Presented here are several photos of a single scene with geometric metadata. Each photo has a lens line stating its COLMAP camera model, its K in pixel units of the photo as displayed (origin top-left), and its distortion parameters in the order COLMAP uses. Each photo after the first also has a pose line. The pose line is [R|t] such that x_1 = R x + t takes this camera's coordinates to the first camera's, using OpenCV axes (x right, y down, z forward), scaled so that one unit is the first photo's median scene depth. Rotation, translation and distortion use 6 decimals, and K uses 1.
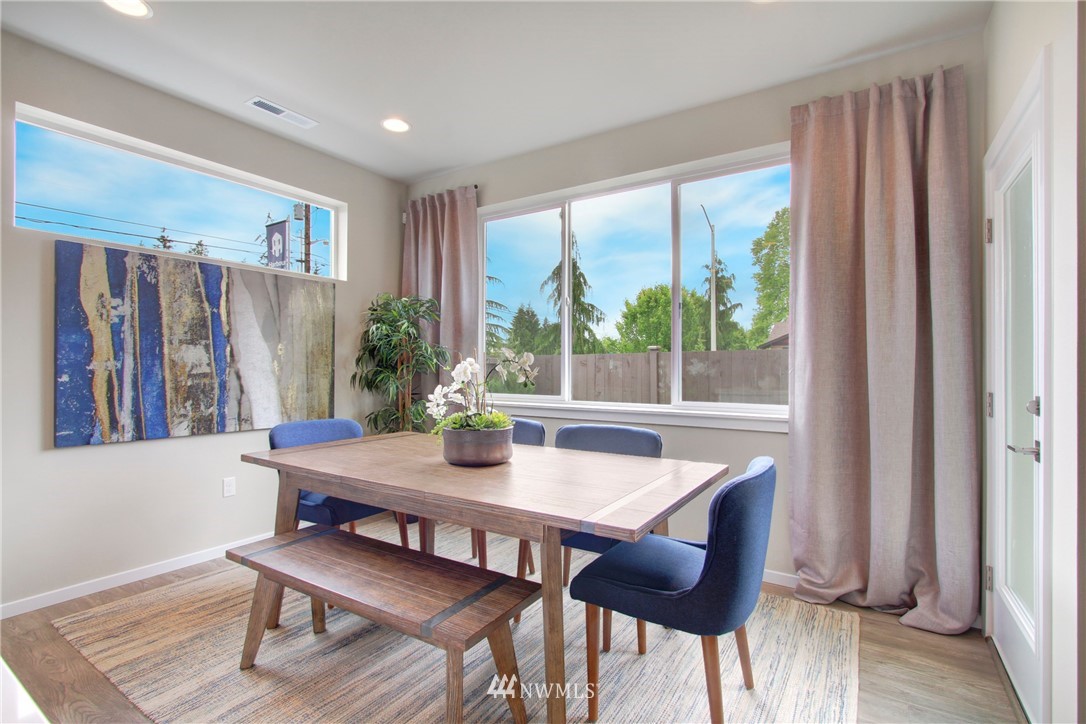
lens RADIAL K [[511.4, 0, 547.4], [0, 511.4, 368.1], [0, 0, 1]] dist [-0.015367, 0.000458]
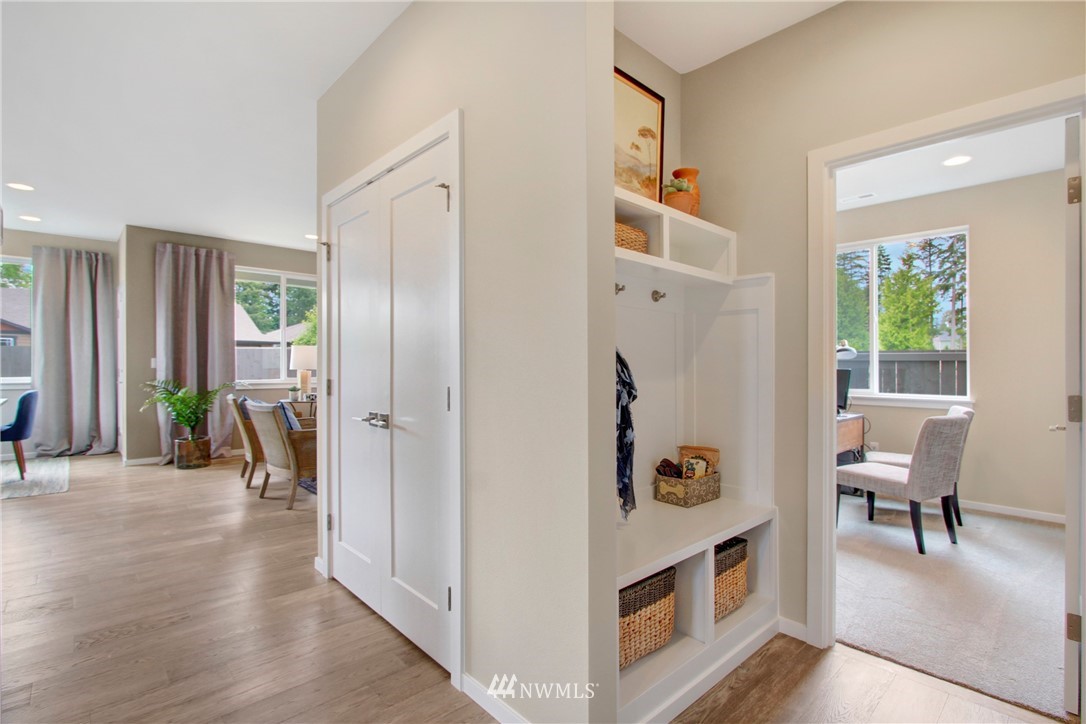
lens RADIAL K [[511.4, 0, 547.4], [0, 511.4, 368.1], [0, 0, 1]] dist [-0.015367, 0.000458]
pose [[0.247146, -0.007129, 0.968952, -1.247930], [-0.001958, 0.999967, 0.007856, 0.012977], [-0.968976, -0.003839, 0.247124, -1.968167]]
